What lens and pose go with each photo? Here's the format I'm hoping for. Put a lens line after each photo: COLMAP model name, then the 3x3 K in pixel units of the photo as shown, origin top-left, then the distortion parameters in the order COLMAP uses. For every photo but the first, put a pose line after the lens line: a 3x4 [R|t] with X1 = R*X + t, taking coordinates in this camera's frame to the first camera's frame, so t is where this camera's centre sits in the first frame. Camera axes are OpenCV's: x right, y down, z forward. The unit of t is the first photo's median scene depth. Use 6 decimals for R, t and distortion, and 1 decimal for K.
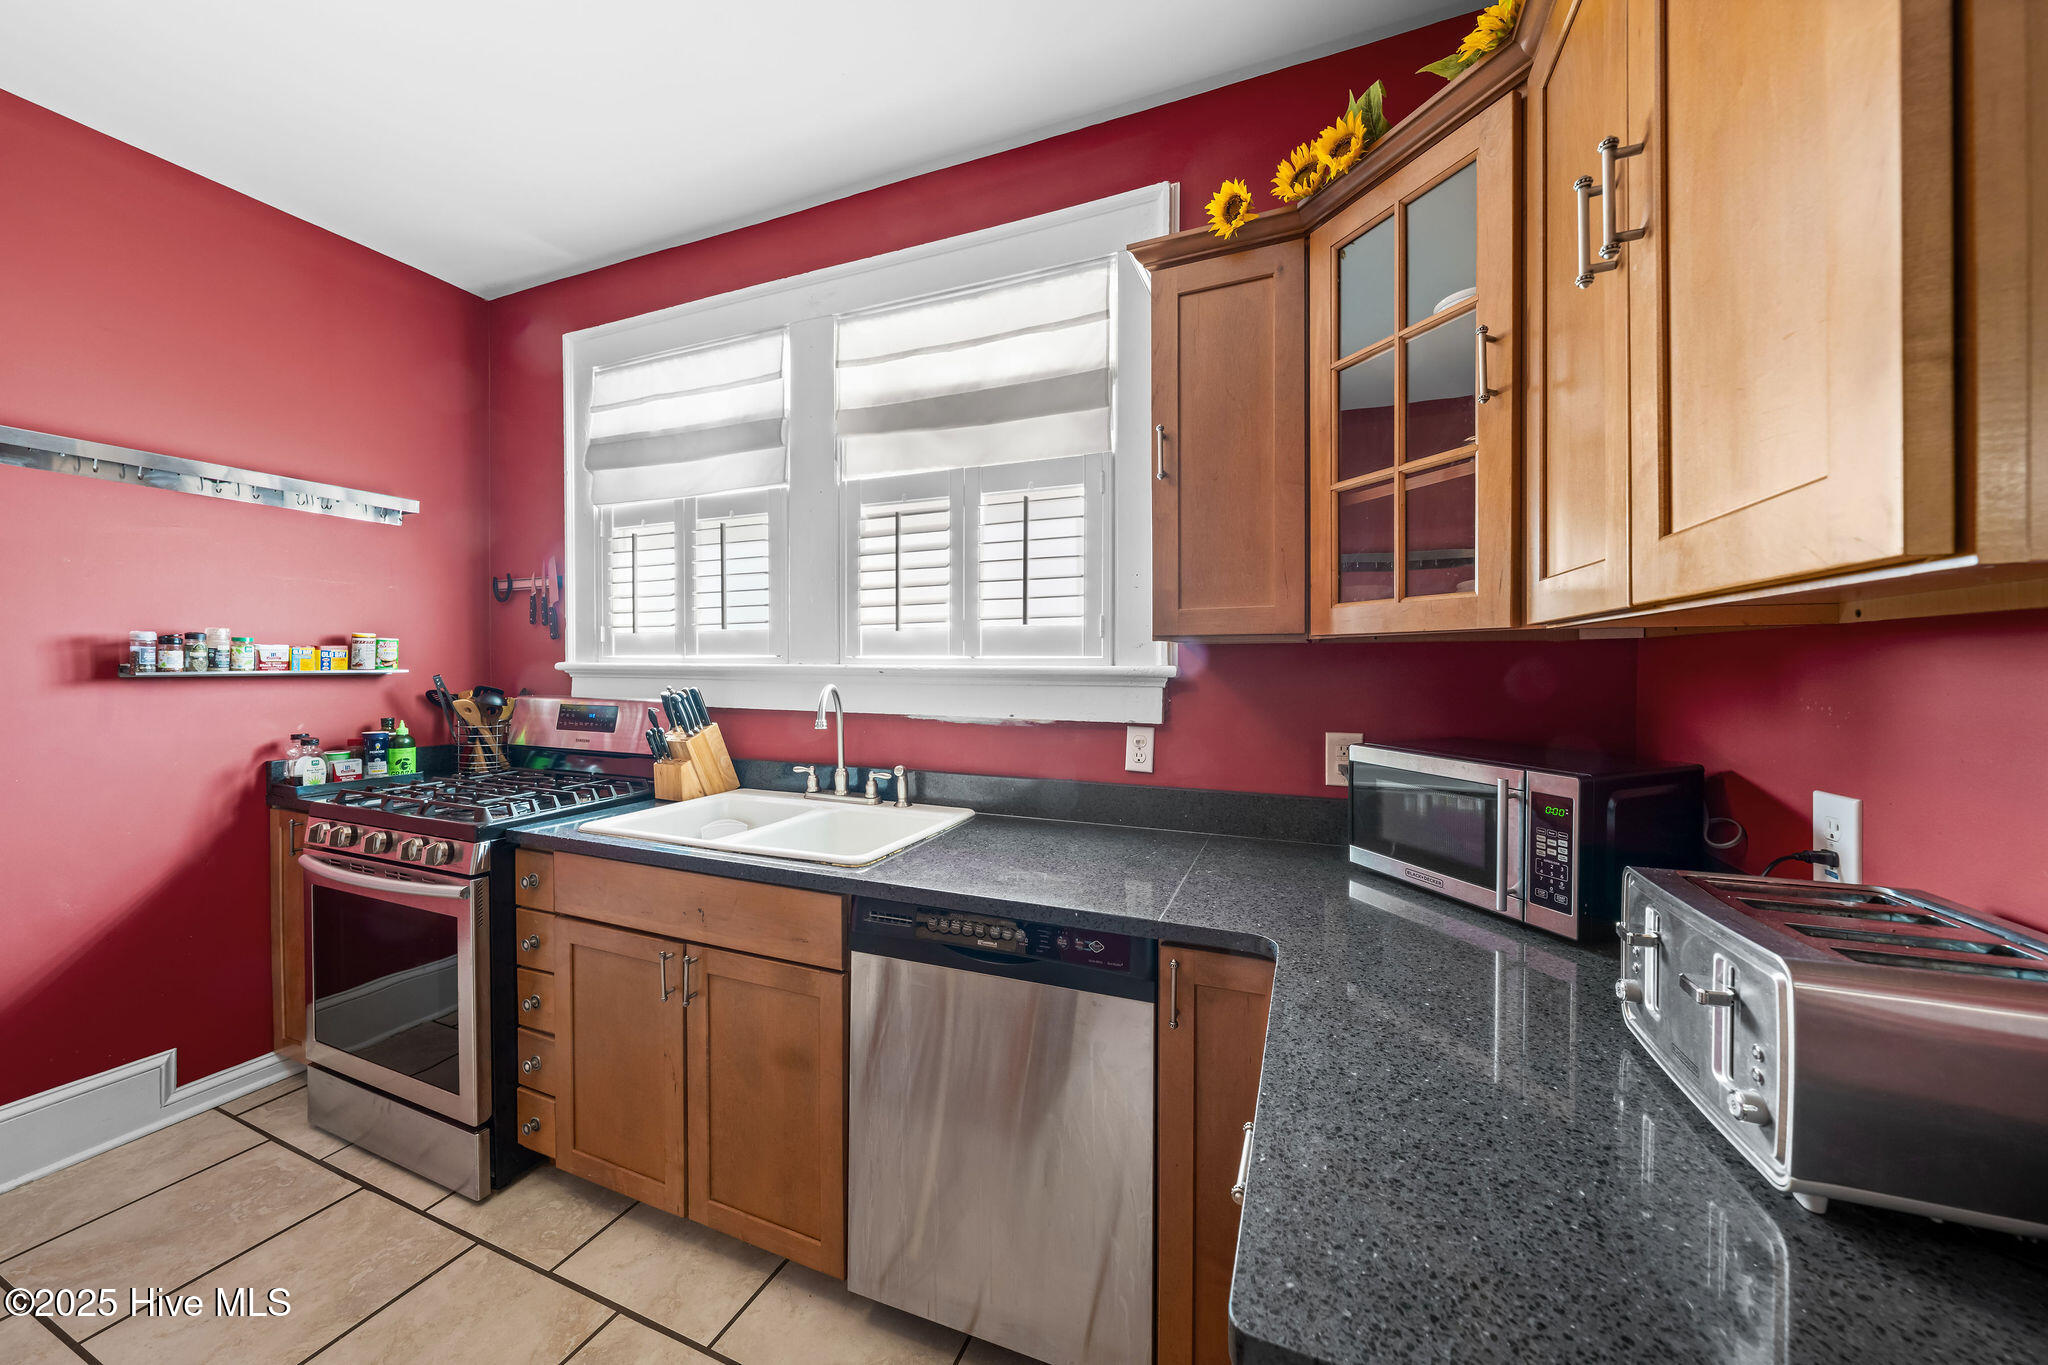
lens RADIAL K [[712.6, 0, 1030.4], [0, 712.6, 678.2], [0, 0, 1]] dist [-0.000213, -0.000111]
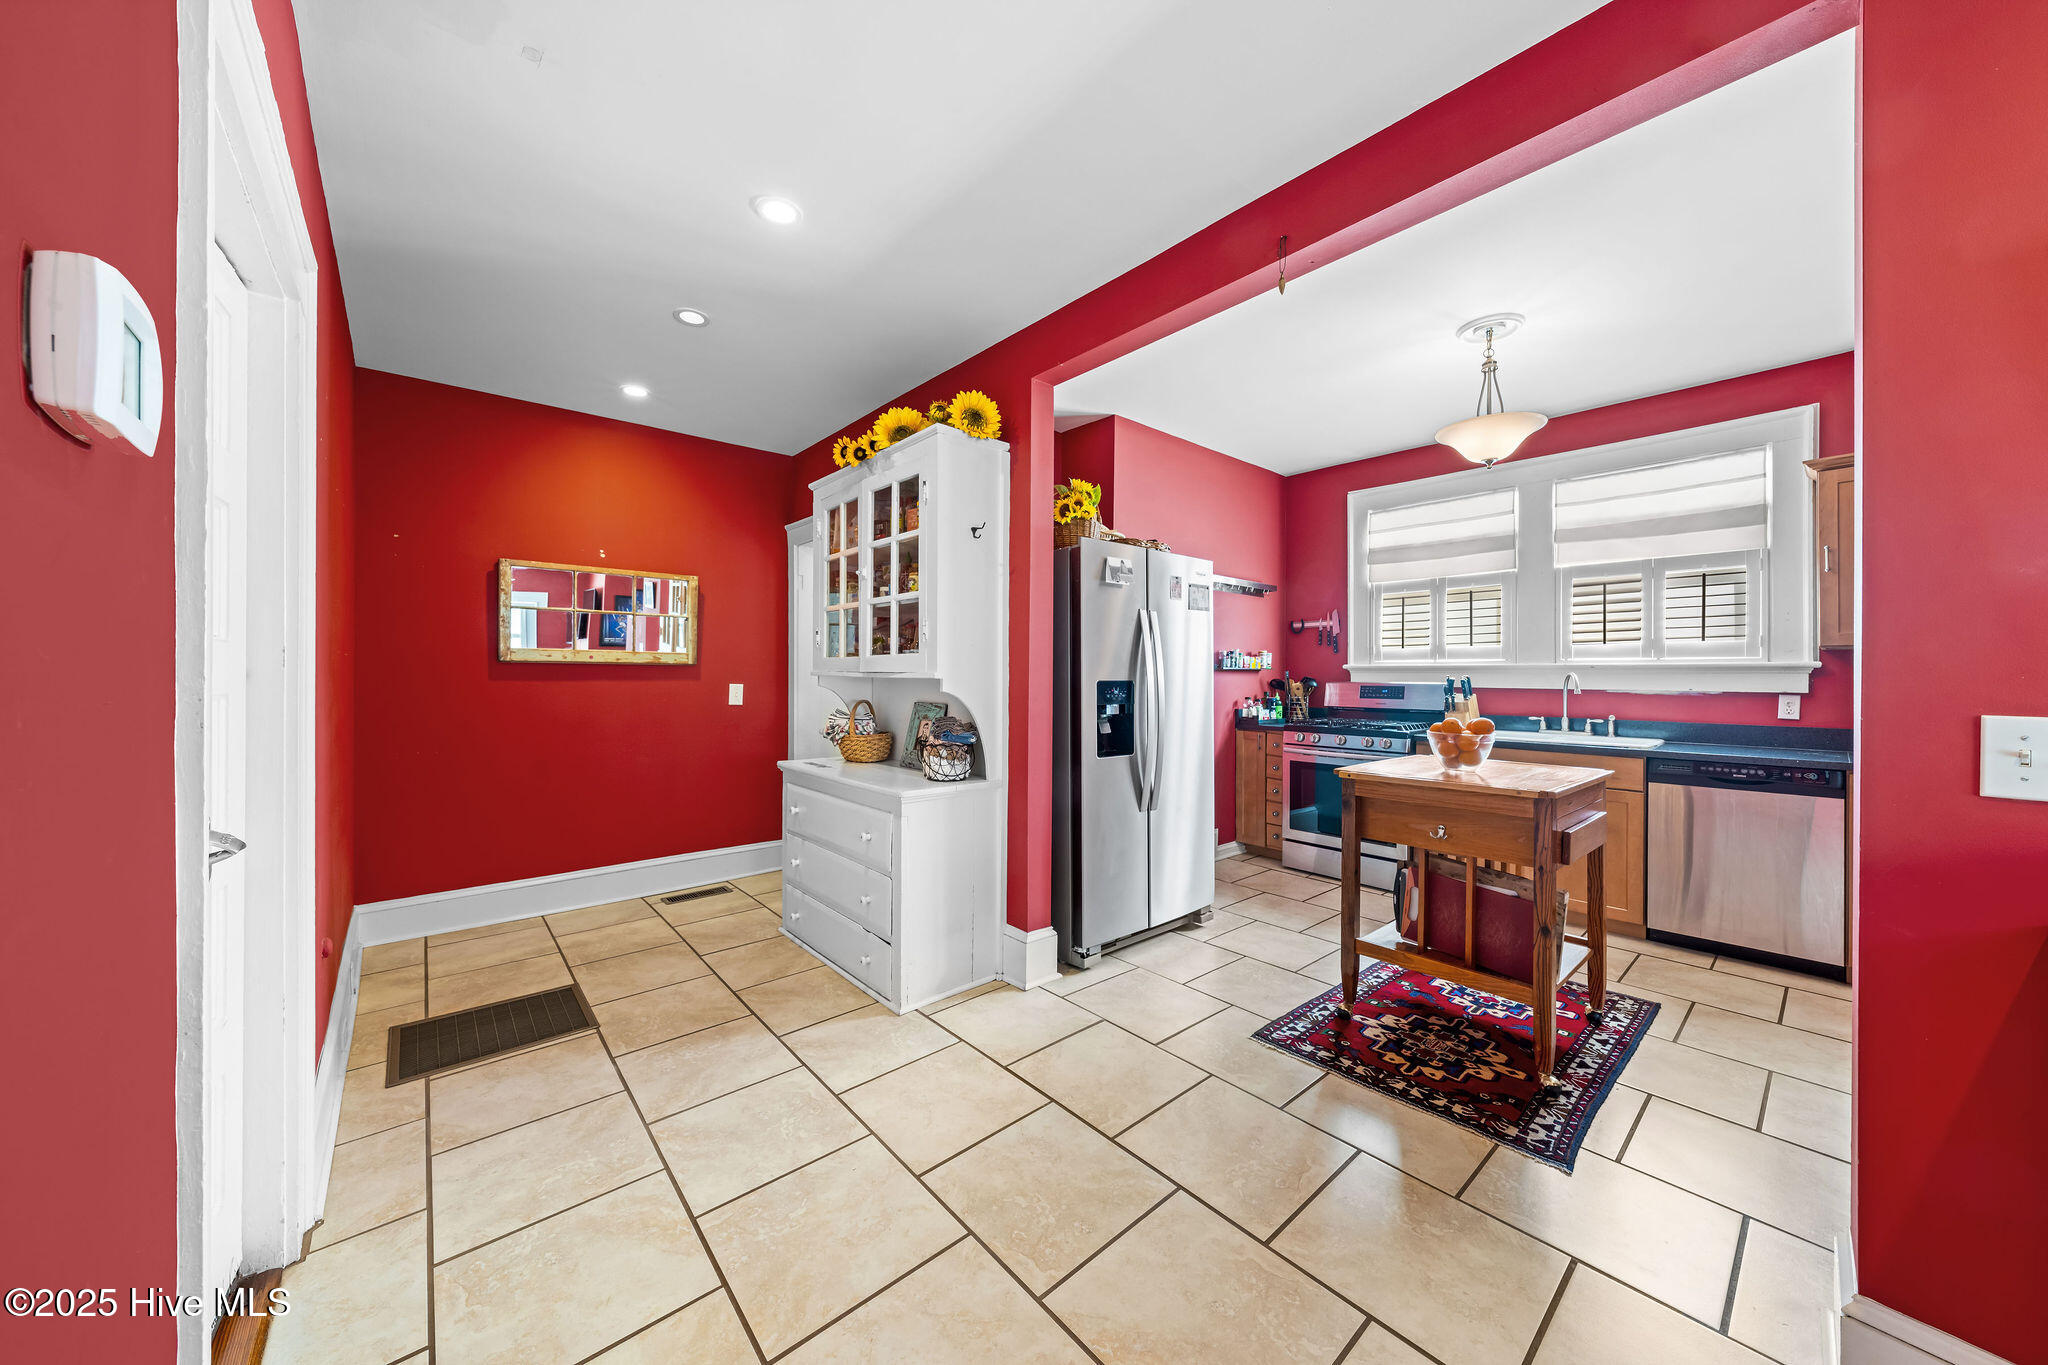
lens RADIAL K [[712.6, 0, 1030.4], [0, 712.6, 678.2], [0, 0, 1]] dist [-0.000213, -0.000111]
pose [[0.898215, 0.003400, -0.439544, -0.701034], [-0.012425, 0.999767, -0.017656, 0.071326], [0.439381, 0.021320, 0.898048, -1.331479]]
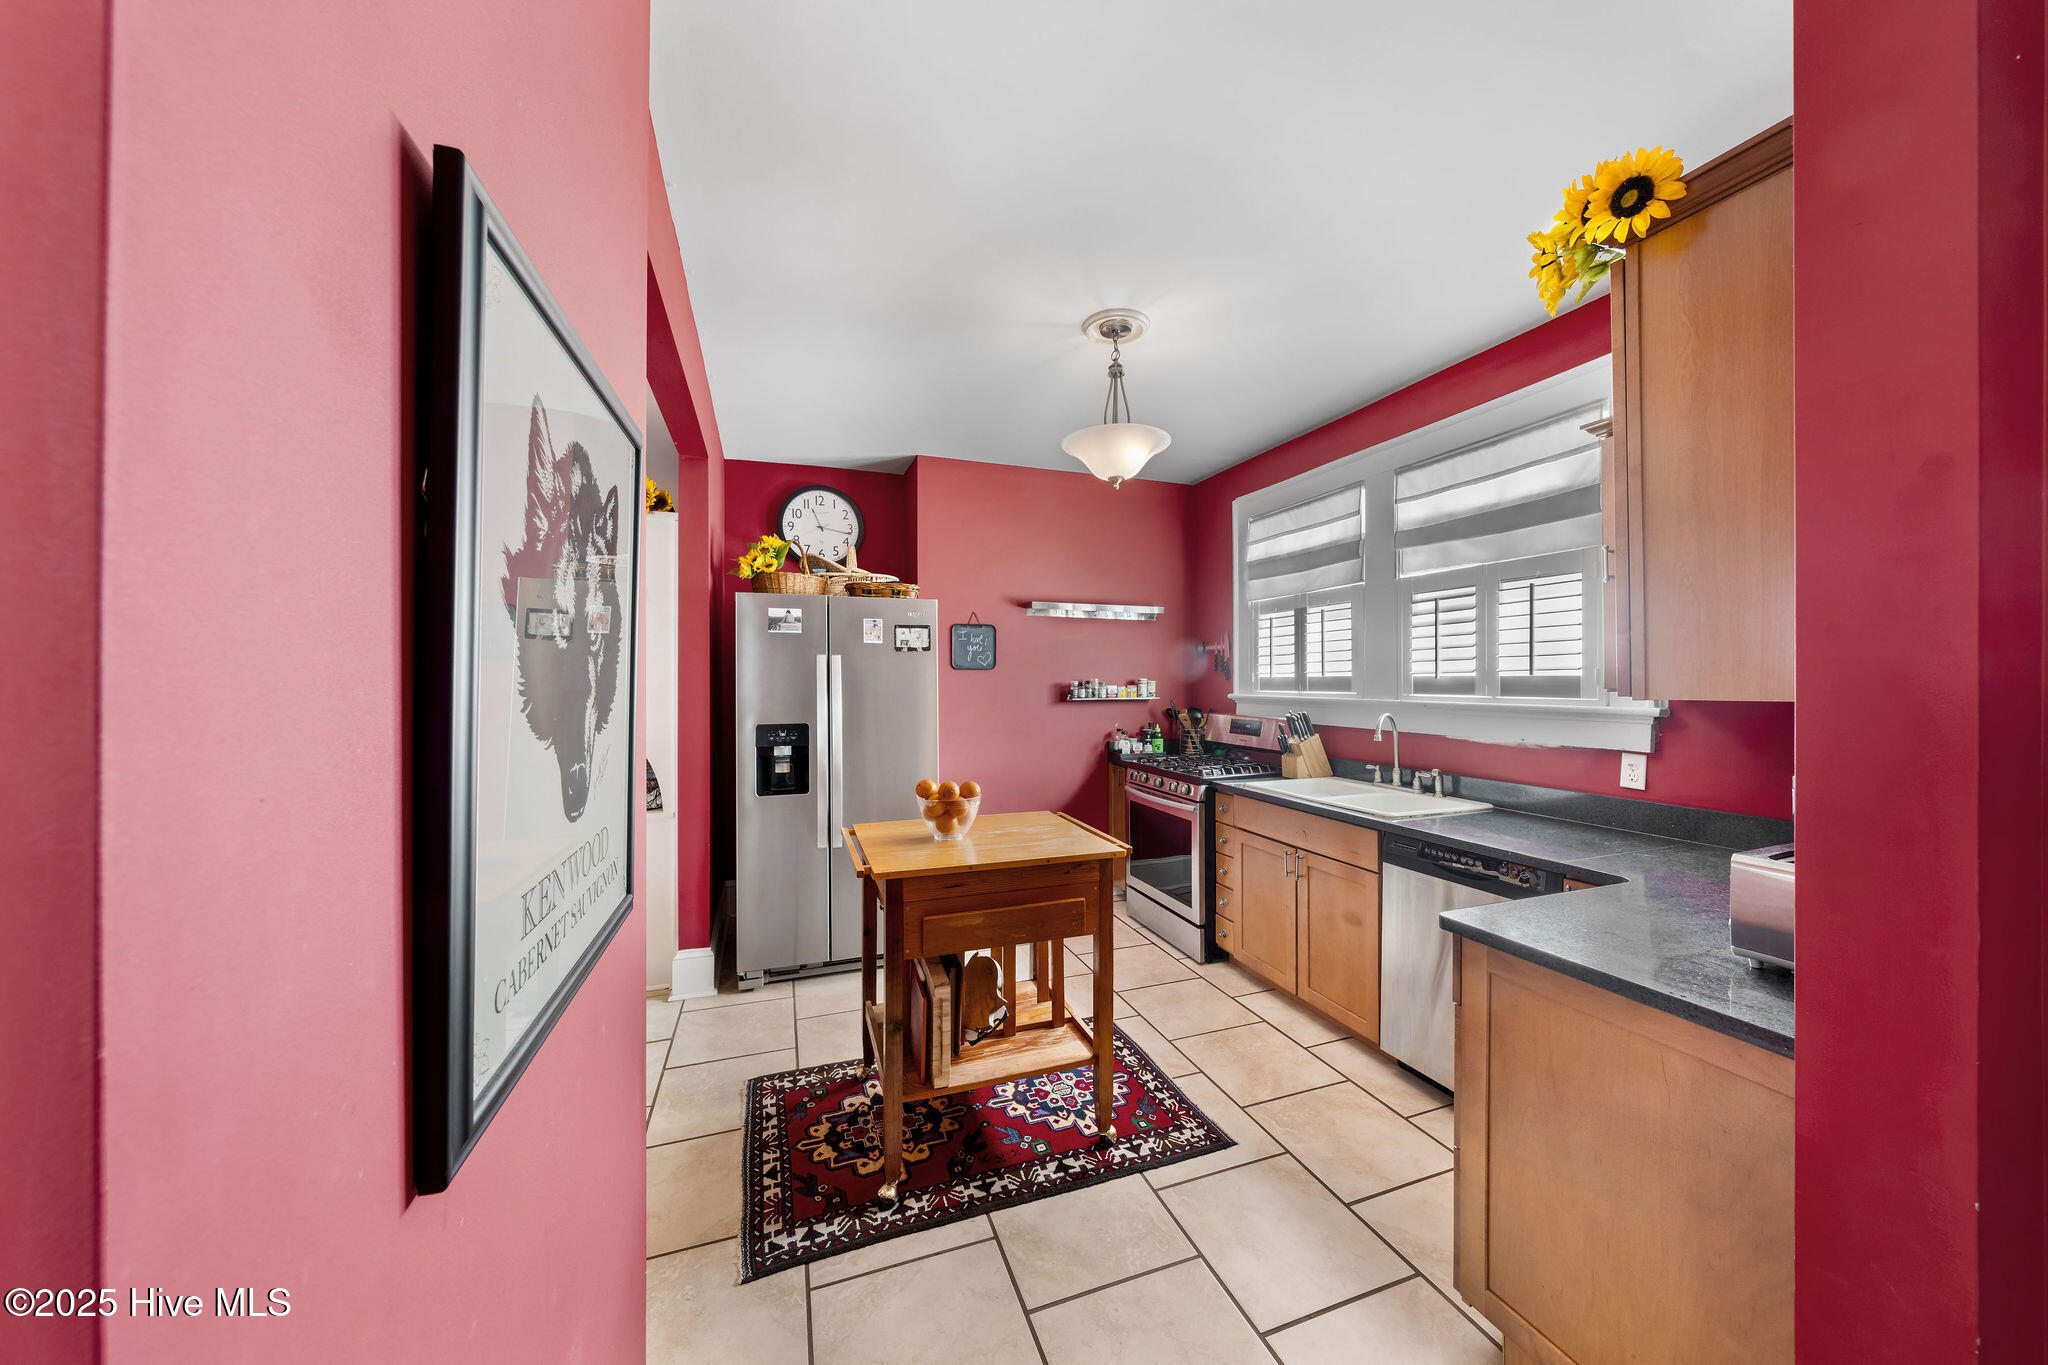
lens RADIAL K [[699.8, 0, 1033.4], [0, 699.8, 678.4], [0, 0, 1]] dist [-0.001073, -0.000092]
pose [[0.676211, -0.005919, -0.736684, 0.307030], [-0.010599, 0.999786, -0.017761, -0.029851], [0.736632, 0.019818, 0.676003, -0.577792]]
